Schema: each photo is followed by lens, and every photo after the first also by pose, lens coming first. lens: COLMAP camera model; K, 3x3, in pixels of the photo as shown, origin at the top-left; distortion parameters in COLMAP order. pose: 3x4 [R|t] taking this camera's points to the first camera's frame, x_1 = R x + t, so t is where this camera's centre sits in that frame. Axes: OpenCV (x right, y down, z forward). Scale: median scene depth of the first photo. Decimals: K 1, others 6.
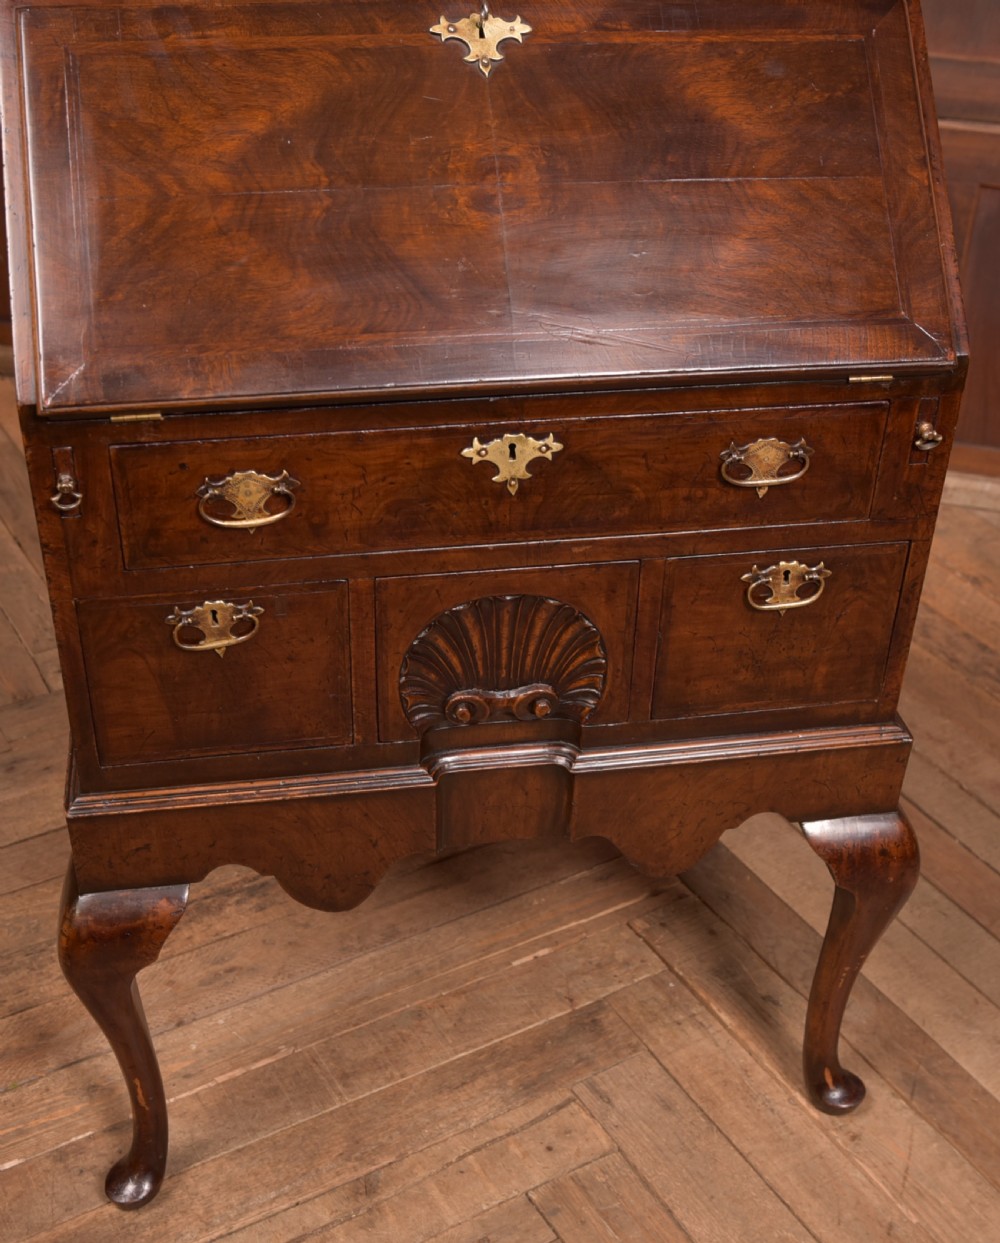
lens RADIAL K [[1592.6, 0, 494.8], [0, 1592.6, 705.5], [0, 0, 1]] dist [-0.078512, 0.059449]
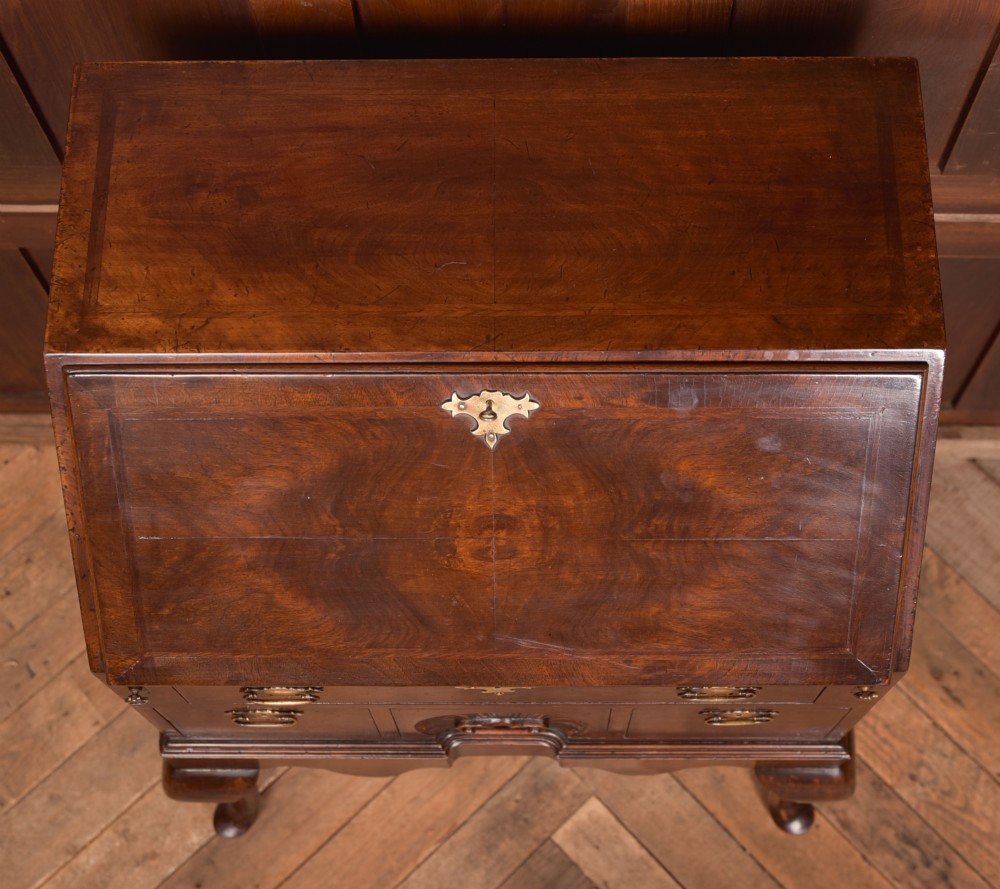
lens RADIAL K [[1696.3, 0, 500.4], [0, 1696.3, 423.2], [0, 0, 1]] dist [-0.010300, 0.113724]
pose [[0.984342, 0.146911, -0.097410, 0.109270], [-0.066624, 0.821699, 0.566014, -1.051847], [0.163196, -0.550662, 0.818620, 0.059785]]
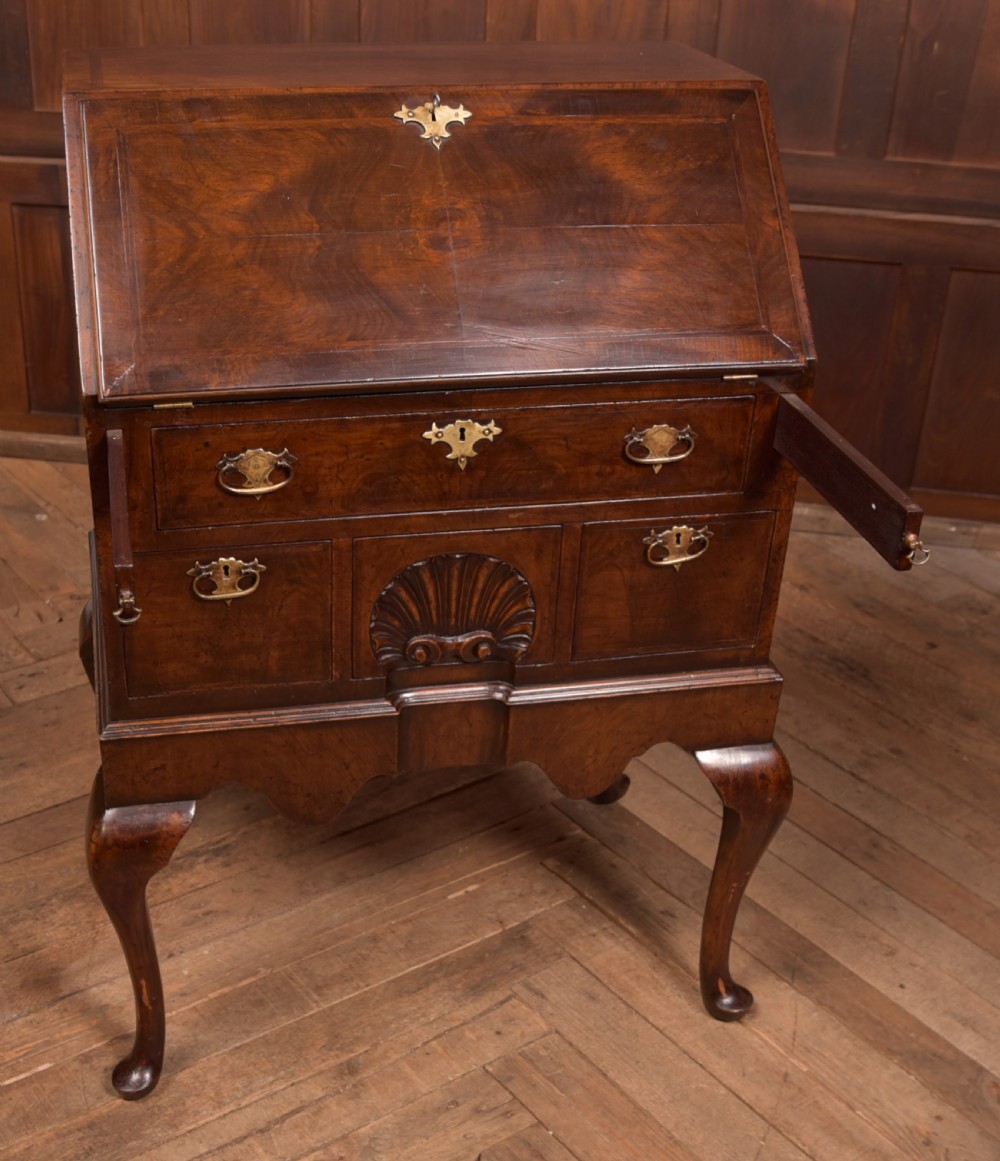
lens RADIAL K [[1559.9, 0, 391.5], [0, 1559.9, 698.4], [0, 0, 1]] dist [-0.125711, 0.116125]
pose [[0.999880, -0.012657, 0.008959, -0.059763], [0.013274, 0.997281, -0.072491, 0.141317], [-0.008017, 0.072601, 0.997329, -0.227920]]
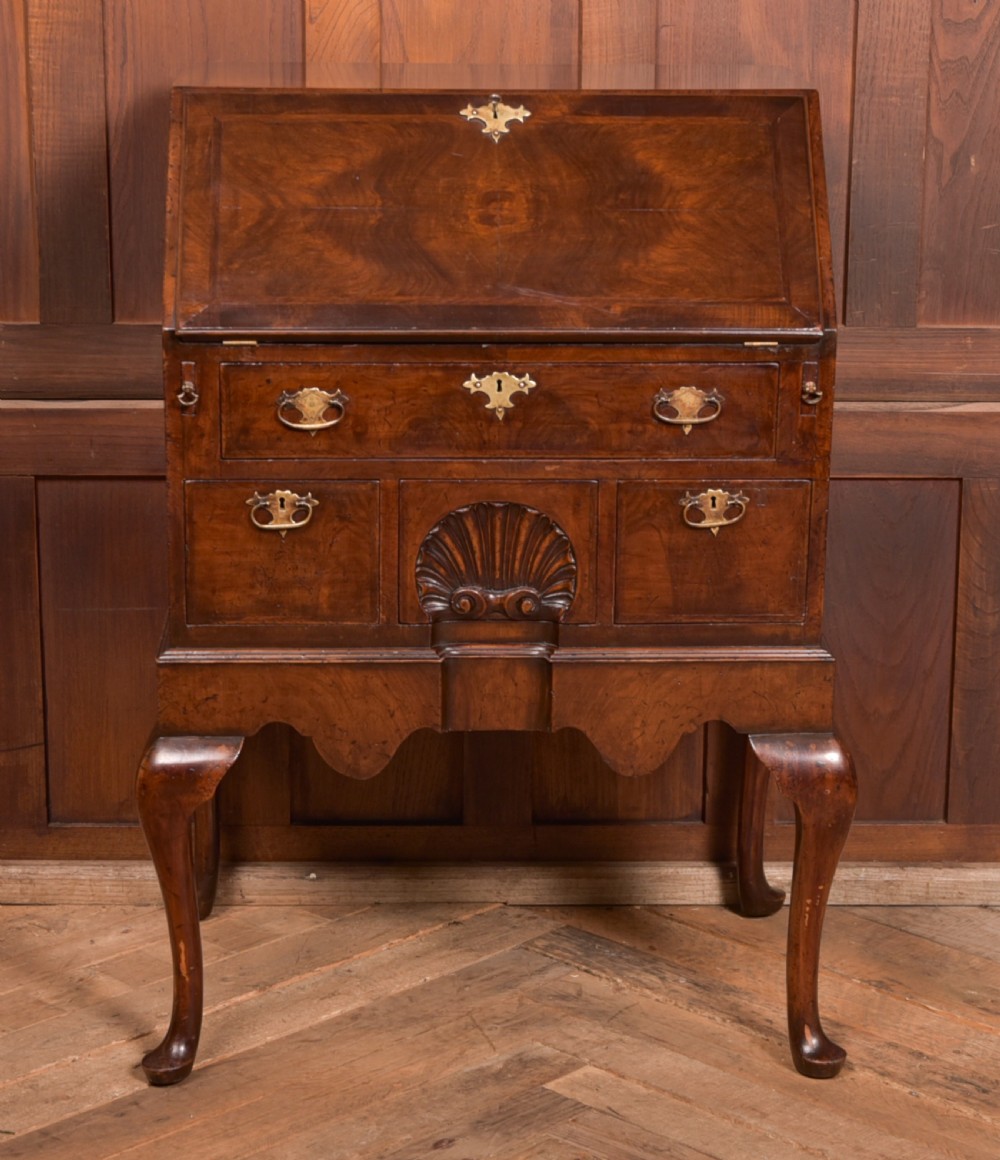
lens RADIAL K [[2967.6, 0, 480.2], [0, 2967.6, 649.5], [0, 0, 1]] dist [0.014931, -0.006155]
pose [[0.991202, 0.027706, -0.129422, 0.342126], [-0.067931, 0.945718, -0.317810, 0.901415], [0.113592, 0.323806, 0.939280, -1.402772]]
